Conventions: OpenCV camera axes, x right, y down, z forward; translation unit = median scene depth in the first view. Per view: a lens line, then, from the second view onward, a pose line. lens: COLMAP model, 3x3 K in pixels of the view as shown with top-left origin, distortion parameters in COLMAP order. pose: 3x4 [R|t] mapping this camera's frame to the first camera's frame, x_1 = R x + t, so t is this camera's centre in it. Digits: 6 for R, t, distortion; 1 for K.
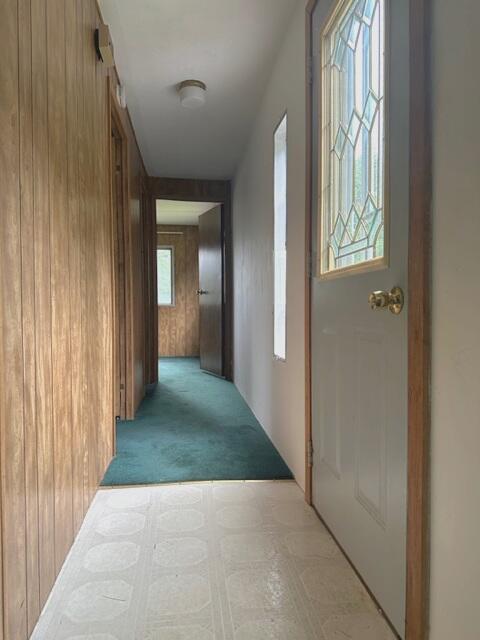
lens RADIAL K [[444.0, 0, 240.2], [0, 444.0, 319.5], [0, 0, 1]] dist [-0.002130, -0.000242]
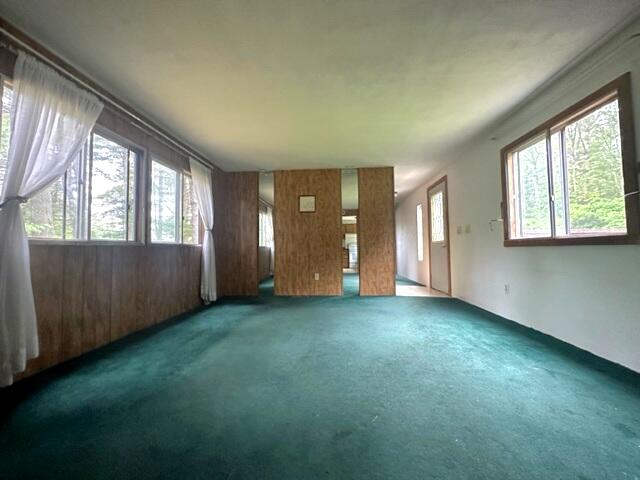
lens RADIAL K [[254.8, 0, 319.0], [0, 254.8, 239.9], [0, 0, 1]] dist [-0.003378, 0.000852]
pose [[0.977777, -0.021808, -0.208508, -0.561353], [0.008254, 0.997808, -0.065658, 0.077894], [0.209483, 0.062478, 0.975814, -2.488278]]
